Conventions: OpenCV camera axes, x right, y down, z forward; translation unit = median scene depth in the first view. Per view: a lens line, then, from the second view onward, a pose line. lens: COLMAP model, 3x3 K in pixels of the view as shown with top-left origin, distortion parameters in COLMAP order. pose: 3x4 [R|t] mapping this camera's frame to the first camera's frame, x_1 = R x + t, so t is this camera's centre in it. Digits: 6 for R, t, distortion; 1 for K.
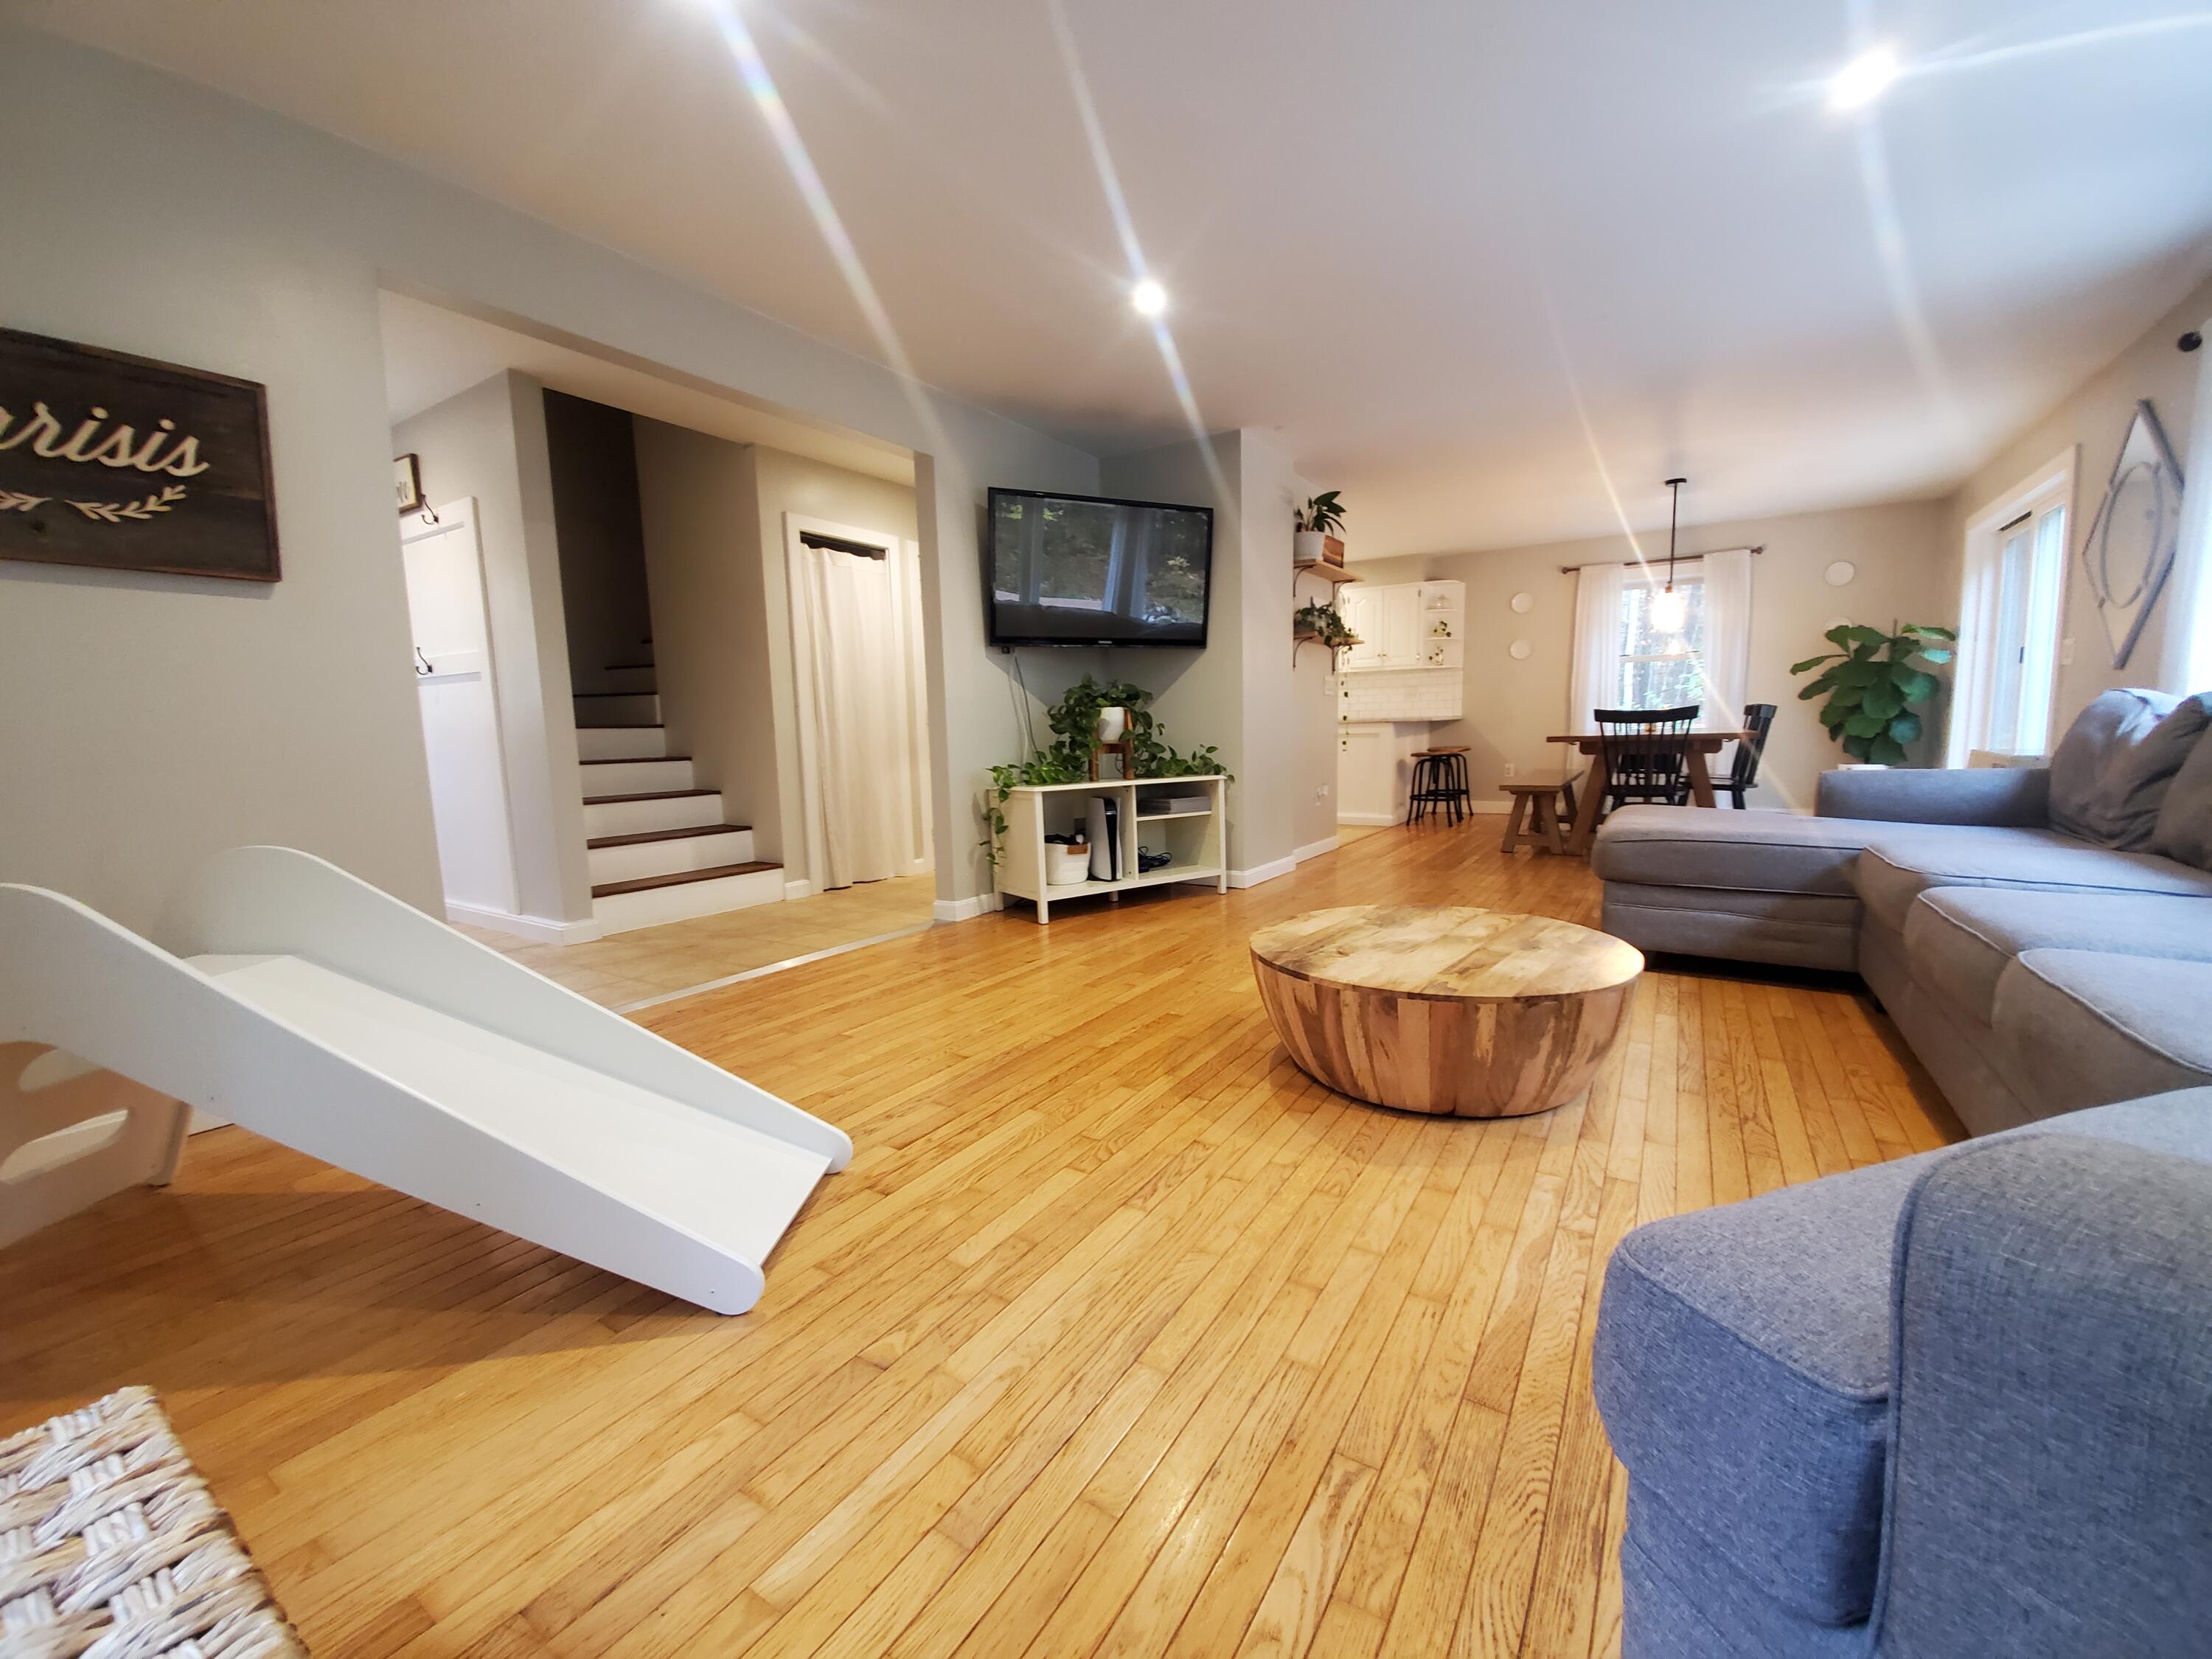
lens RADIAL K [[872.3, 0, 1132.6], [0, 872.3, 838.6], [0, 0, 1]] dist [-0.000263, -0.006111]
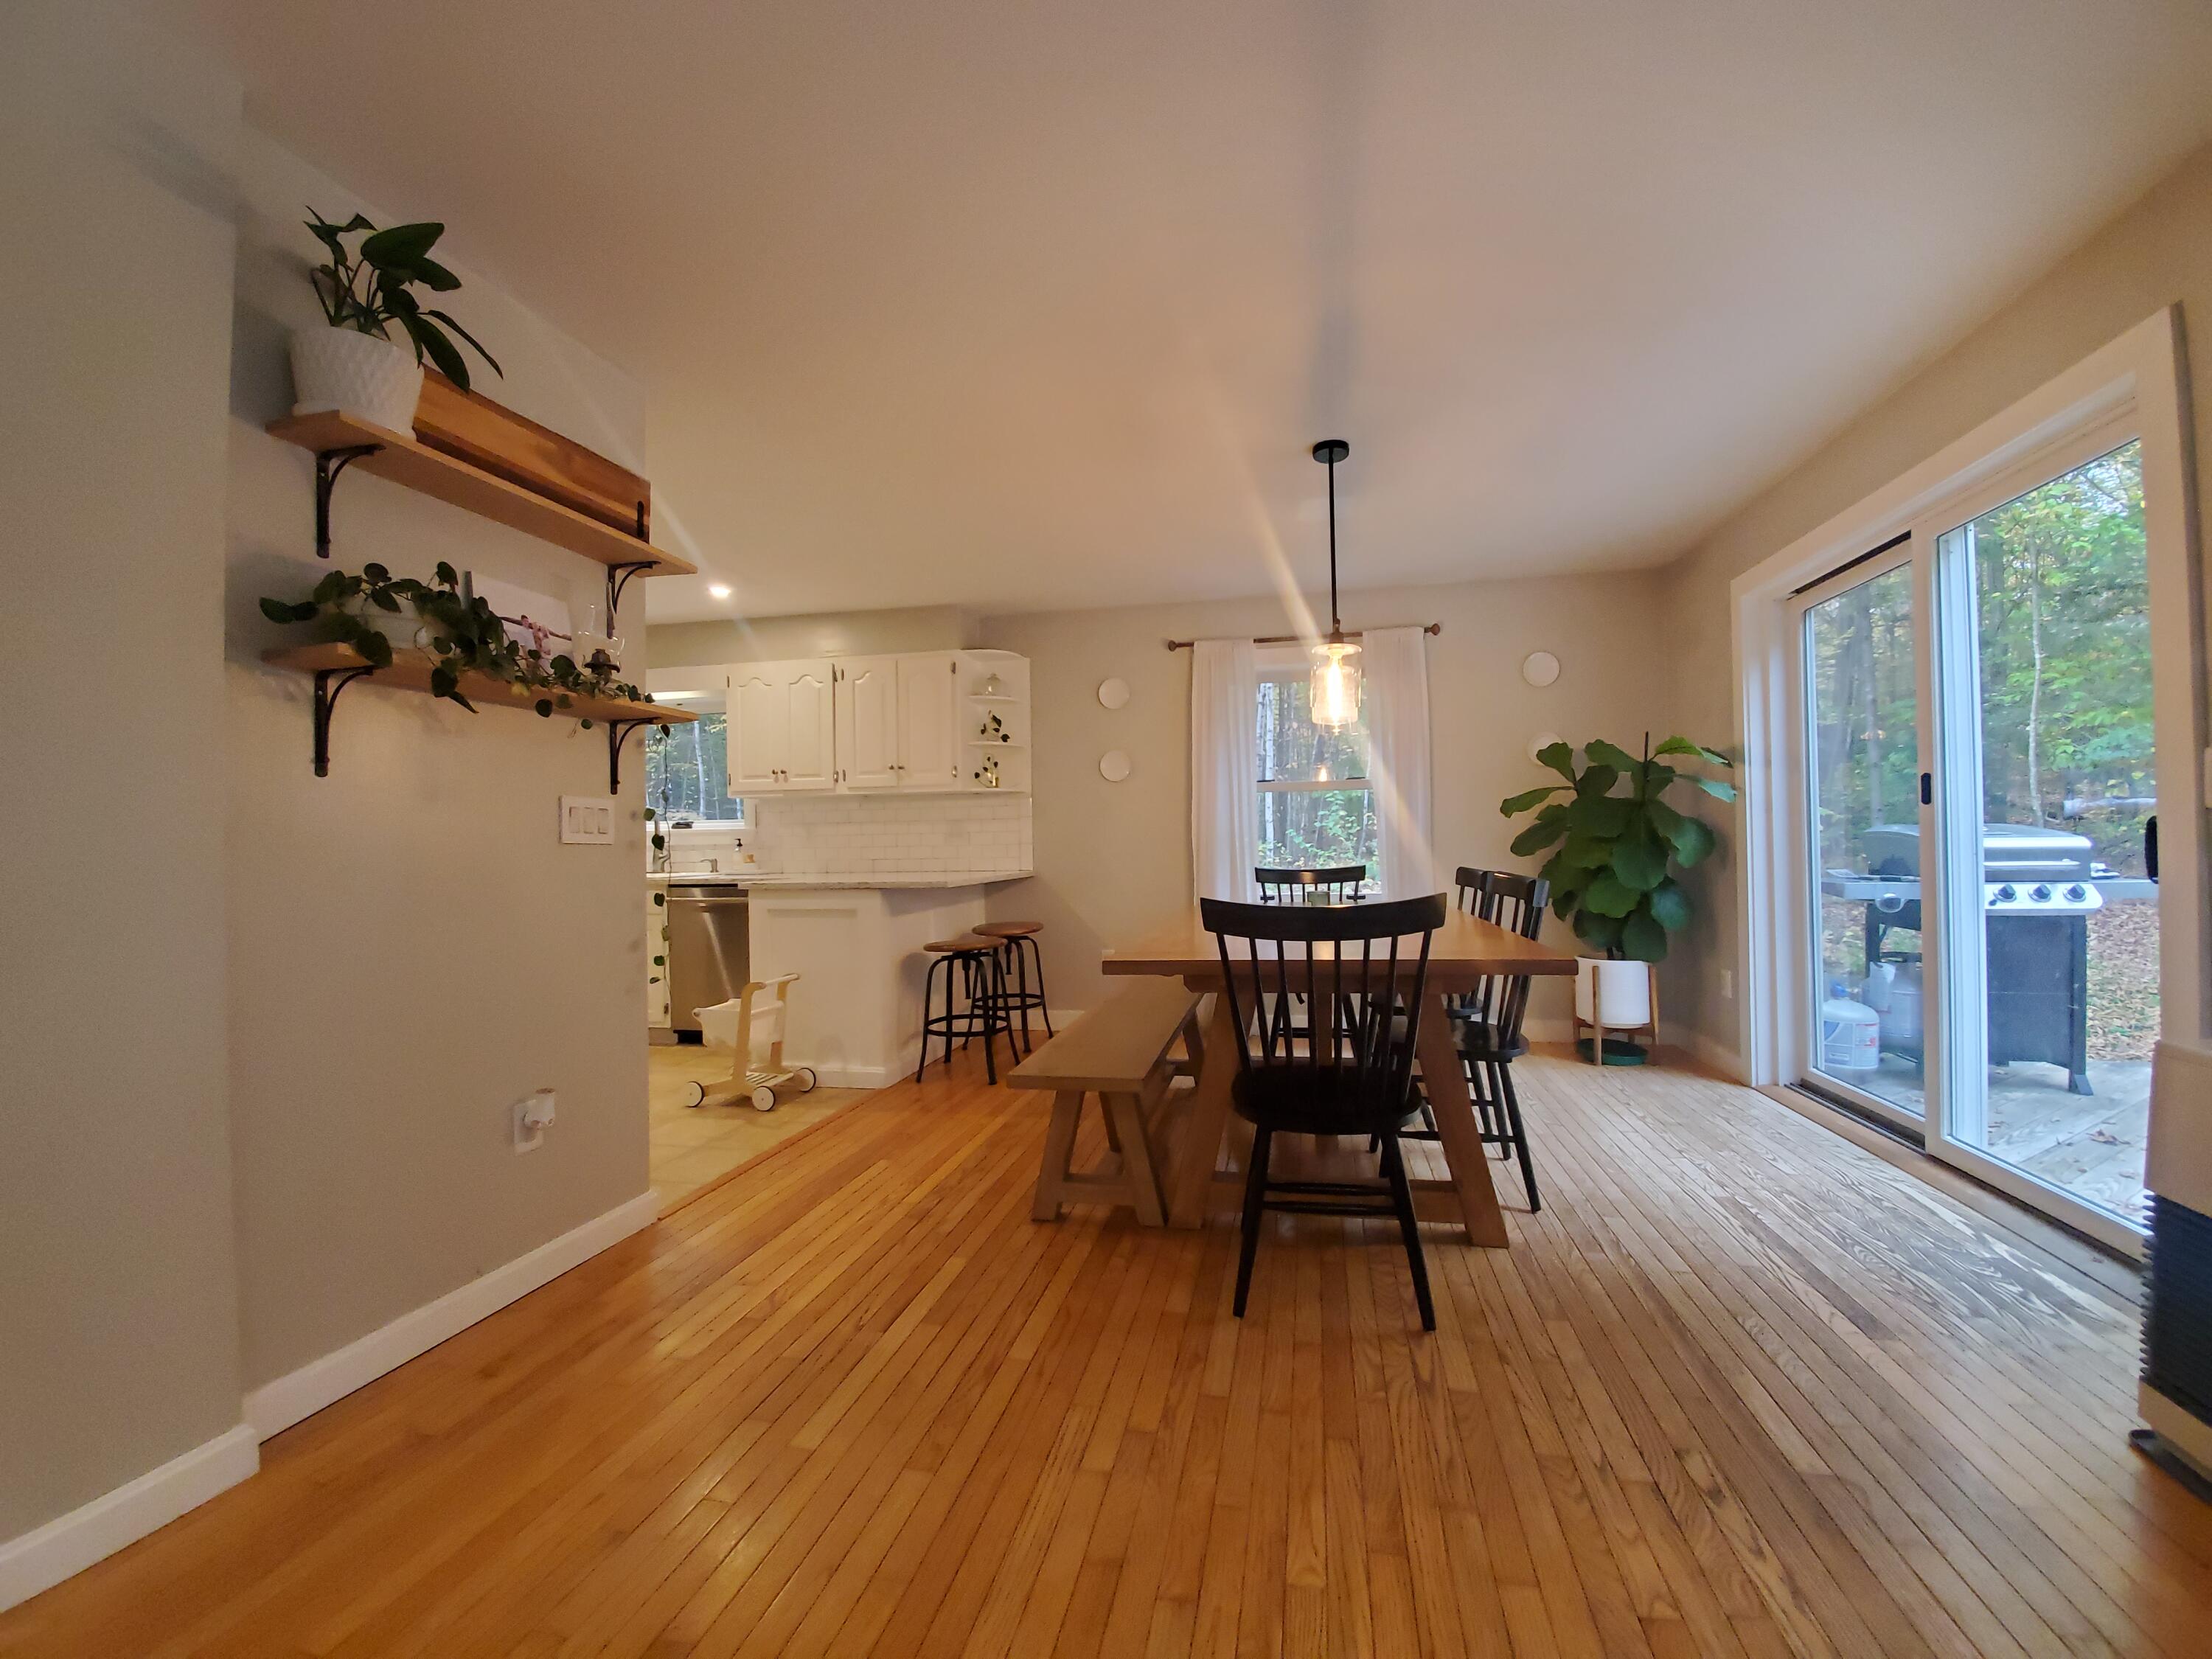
lens RADIAL K [[872.3, 0, 1132.6], [0, 872.3, 838.6], [0, 0, 1]] dist [-0.000263, -0.006111]
pose [[0.937270, 0.012780, 0.348369, 0.331814], [0.037333, 0.989901, -0.136757, -0.110549], [-0.346599, 0.141184, 0.927328, 0.586968]]
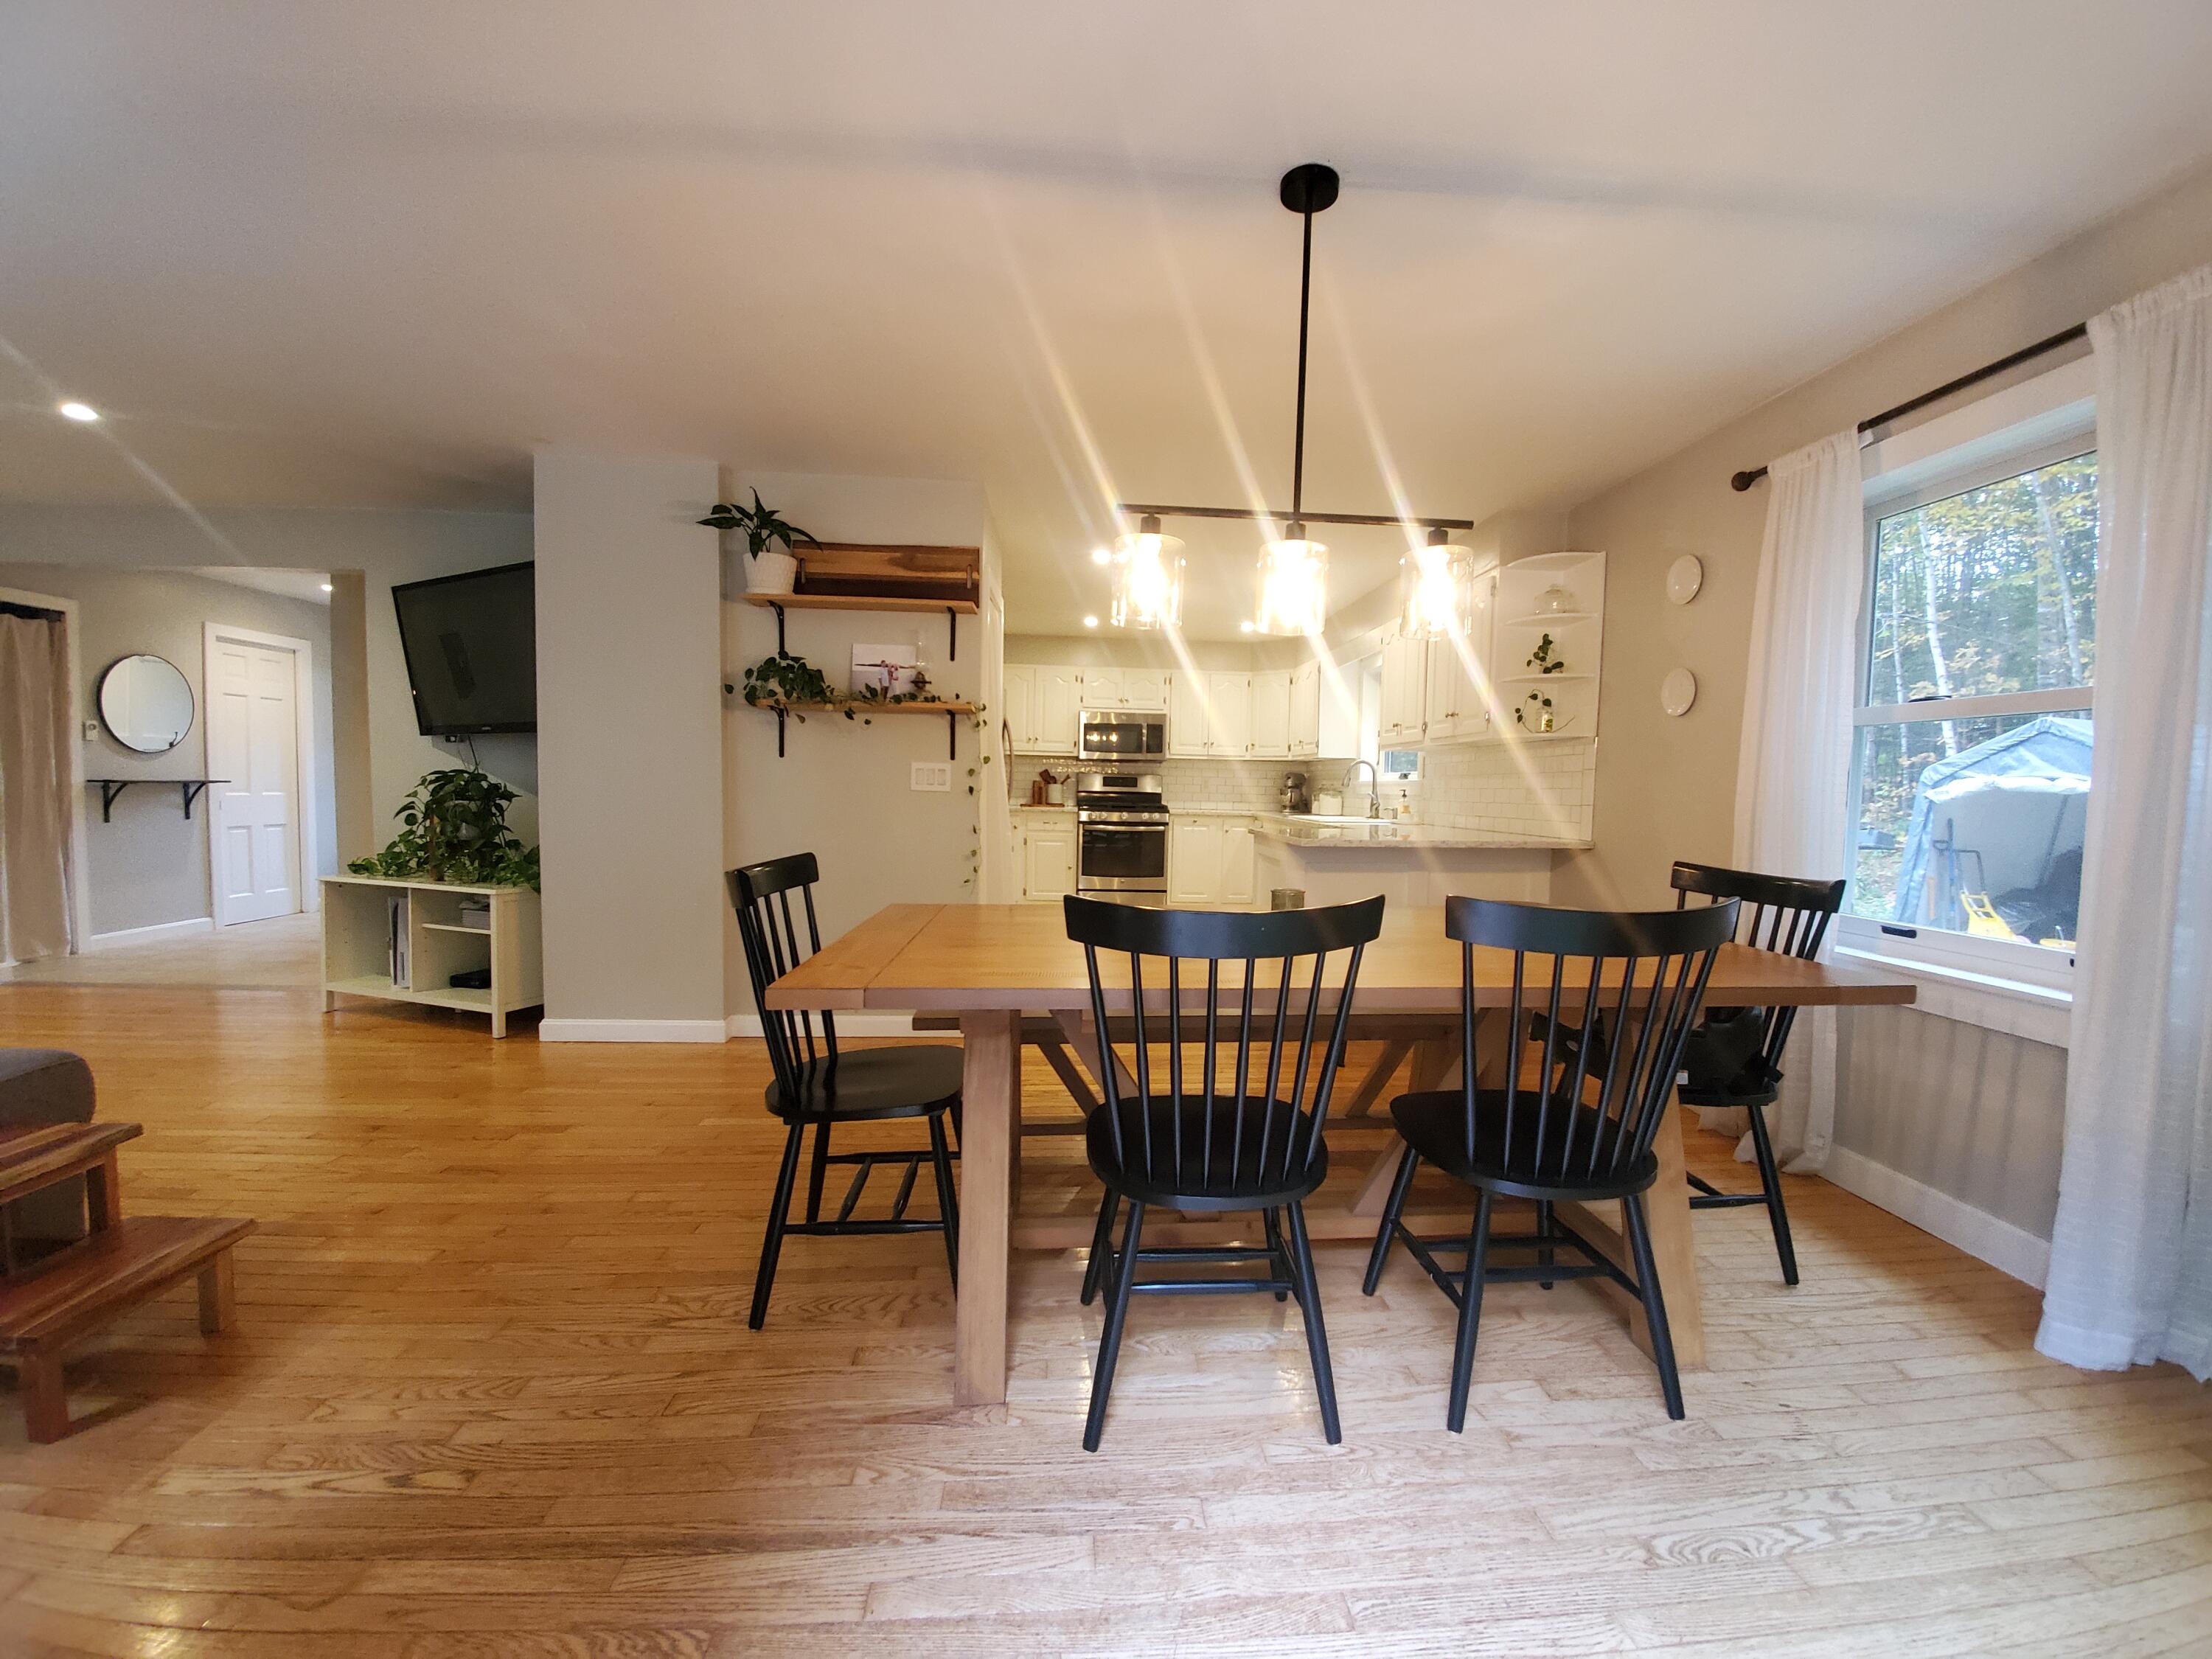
lens RADIAL K [[872.3, 0, 1132.6], [0, 872.3, 838.6], [0, 0, 1]] dist [-0.000263, -0.006111]
pose [[0.595470, 0.084602, -0.798910, 0.867671], [-0.137418, 0.990510, 0.002467, -0.160506], [0.791538, 0.108316, 0.601445, 0.778433]]
